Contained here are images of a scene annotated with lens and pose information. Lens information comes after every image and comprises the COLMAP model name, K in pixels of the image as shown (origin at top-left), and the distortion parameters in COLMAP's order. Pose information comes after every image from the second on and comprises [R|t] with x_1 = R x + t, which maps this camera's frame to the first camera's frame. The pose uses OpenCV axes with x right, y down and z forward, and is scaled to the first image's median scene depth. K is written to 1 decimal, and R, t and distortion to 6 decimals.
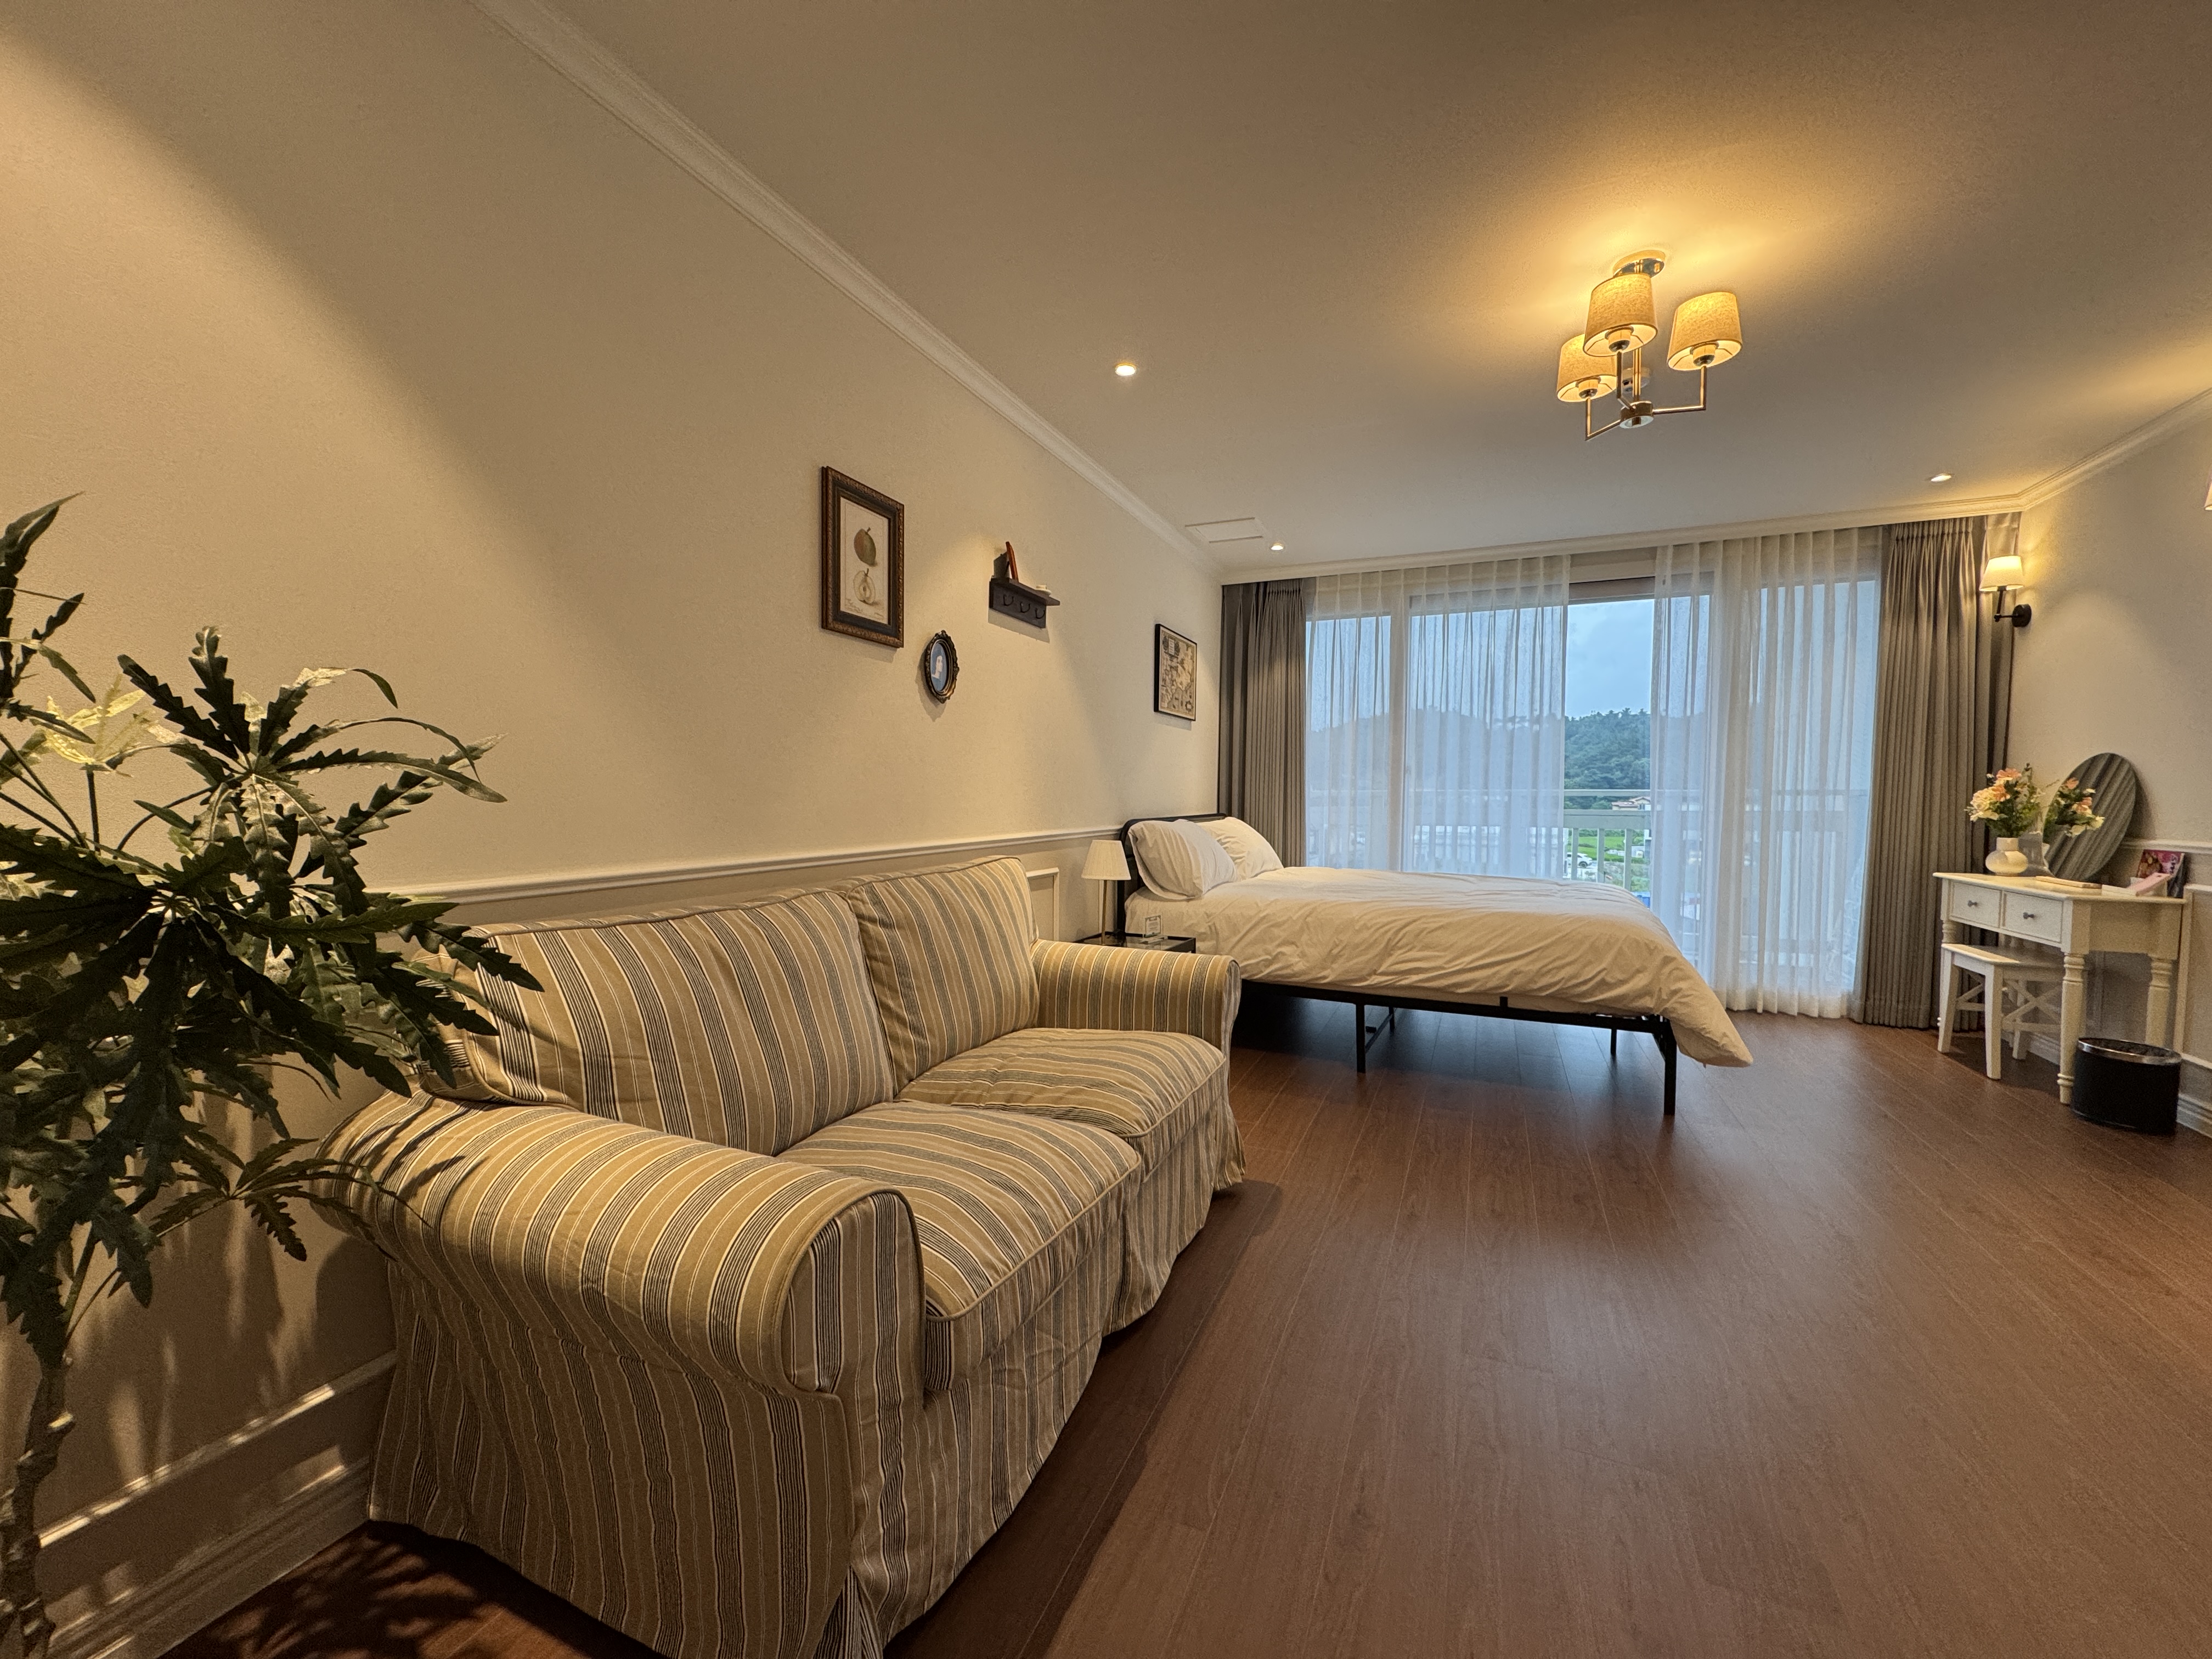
lens RADIAL K [[879.4, 0, 1119.3], [0, 879.4, 843.7], [0, 0, 1]] dist [0.000431, -0.000600]
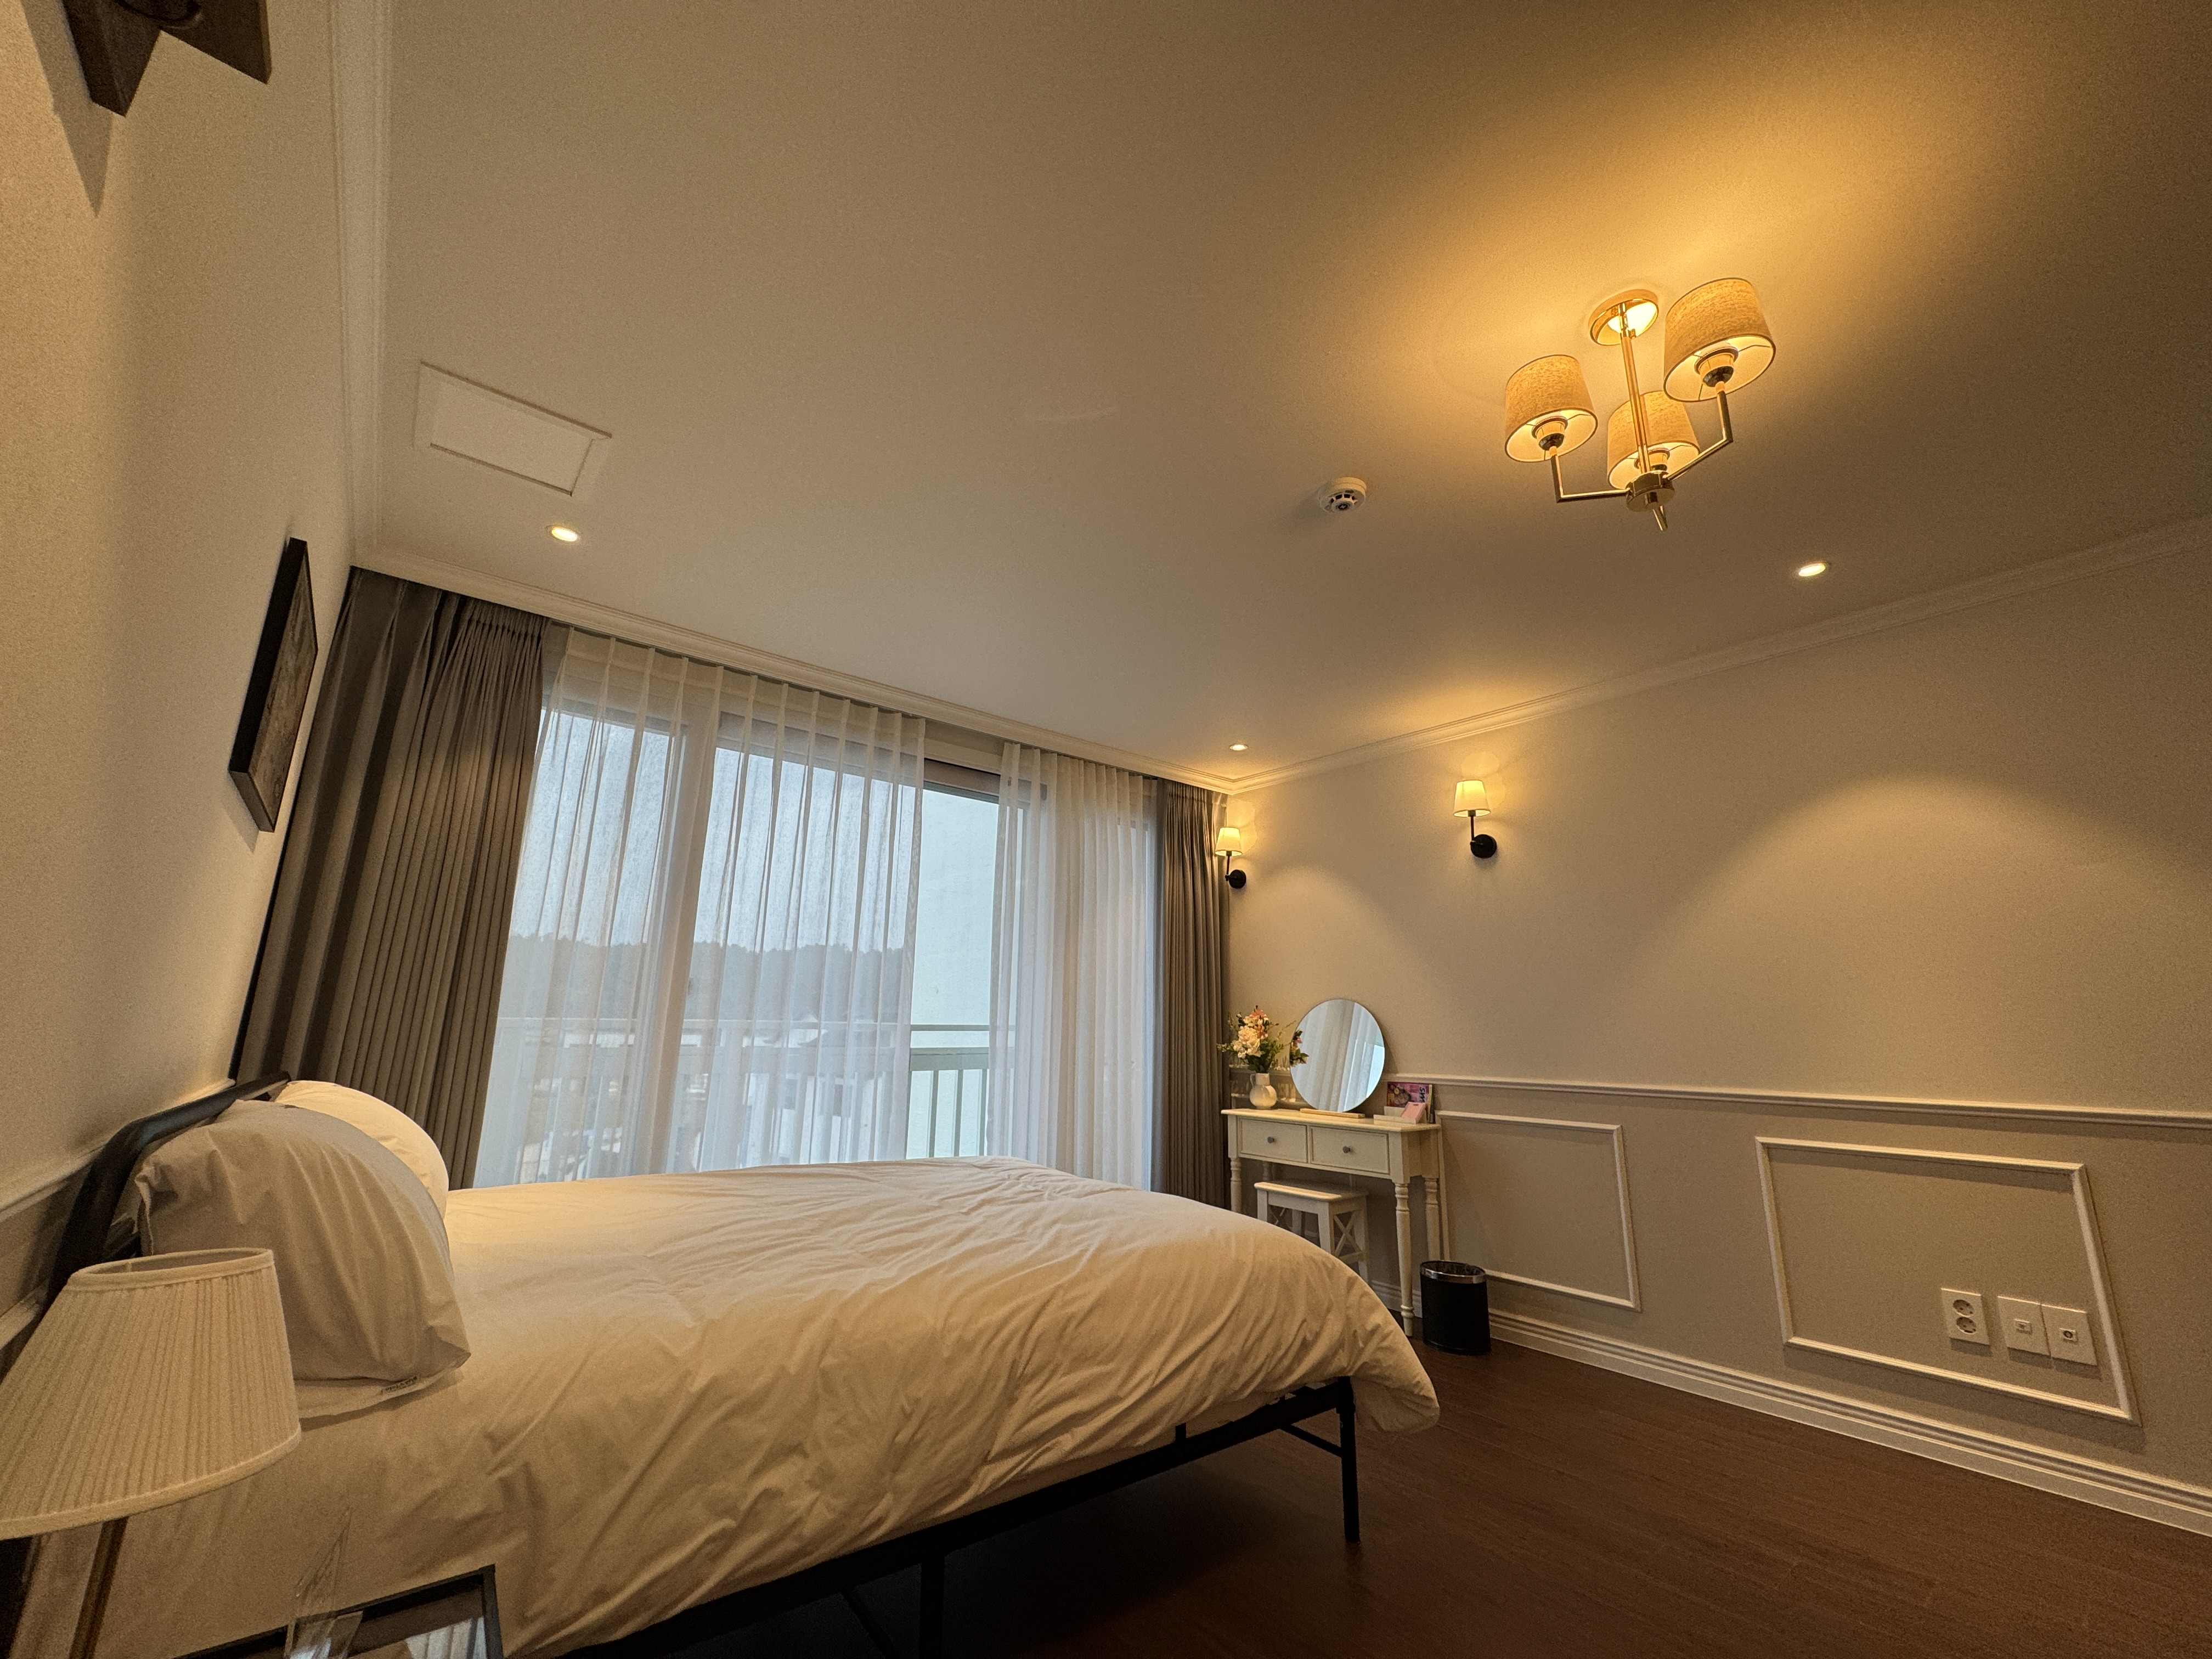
lens RADIAL K [[879.4, 0, 1101.3], [0, 879.4, 822.1], [0, 0, 1]] dist [0.000431, -0.000600]
pose [[0.466392, 0.207408, 0.859919, -0.108569], [0.039491, 0.966272, -0.254478, -0.039527], [-0.883696, 0.152646, 0.442471, 0.659000]]
